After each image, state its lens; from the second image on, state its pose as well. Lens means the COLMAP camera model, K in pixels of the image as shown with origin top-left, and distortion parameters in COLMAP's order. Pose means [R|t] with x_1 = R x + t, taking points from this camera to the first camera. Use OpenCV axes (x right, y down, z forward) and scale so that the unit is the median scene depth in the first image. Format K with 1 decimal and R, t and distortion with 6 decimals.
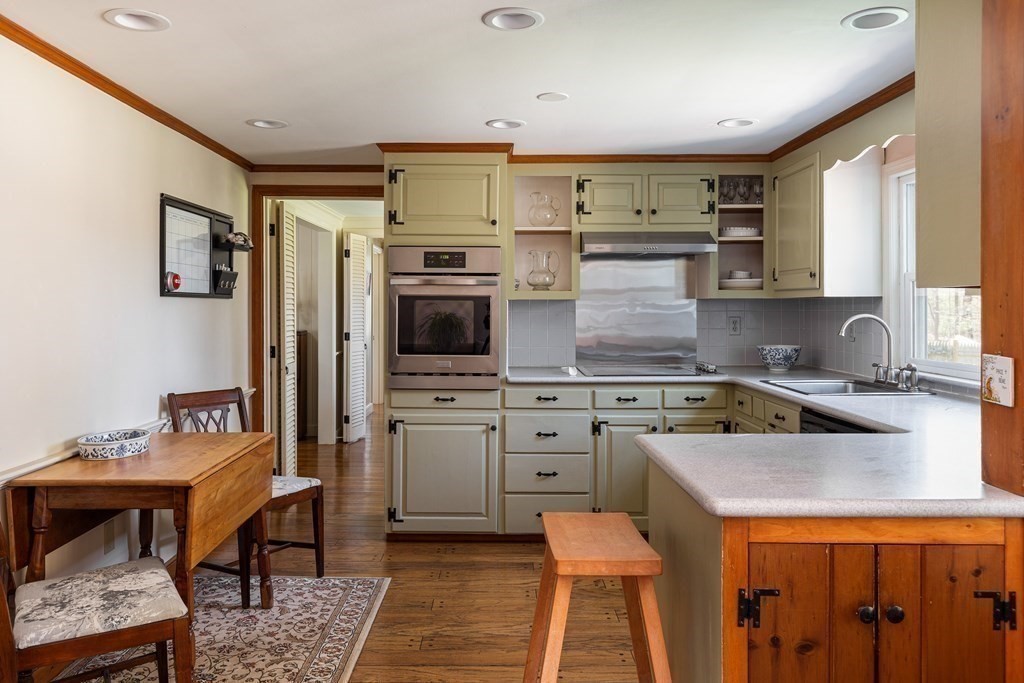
lens RADIAL K [[754.1, 0, 510.2], [0, 754.1, 312.3], [0, 0, 1]] dist [0.001022, -0.000522]
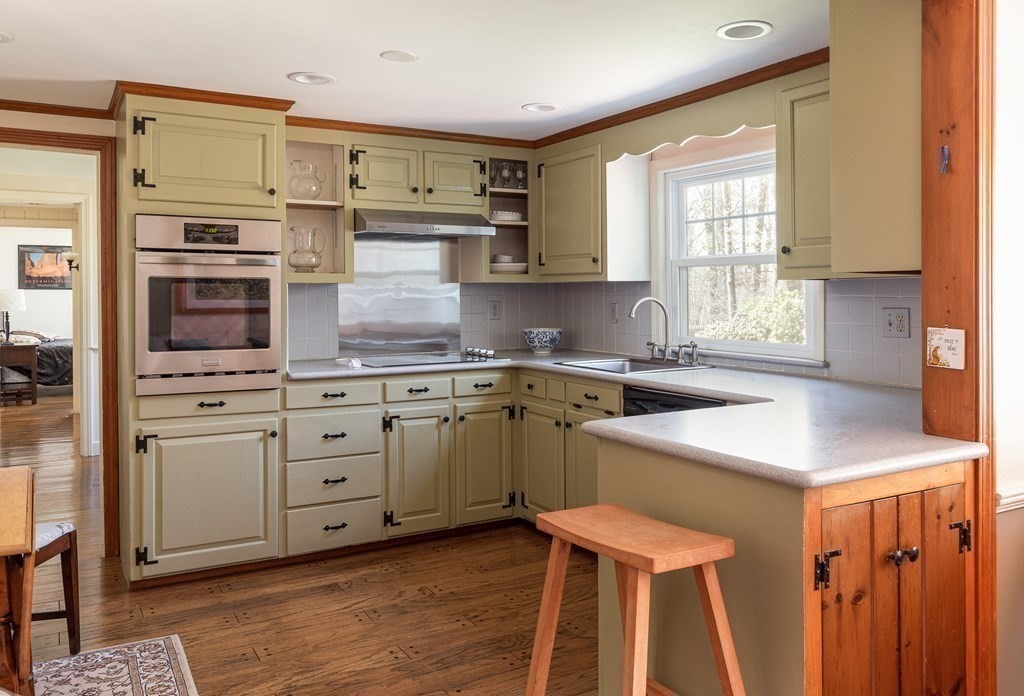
lens RADIAL K [[791.7, 0, 512.4], [0, 791.7, 297.3], [0, 0, 1]] dist [0.002838, -0.001574]
pose [[0.868985, -0.005497, 0.494808, -0.228012], [0.006292, 0.999980, 0.000060, 0.001311], [-0.494799, 0.003061, 0.869002, 0.091218]]
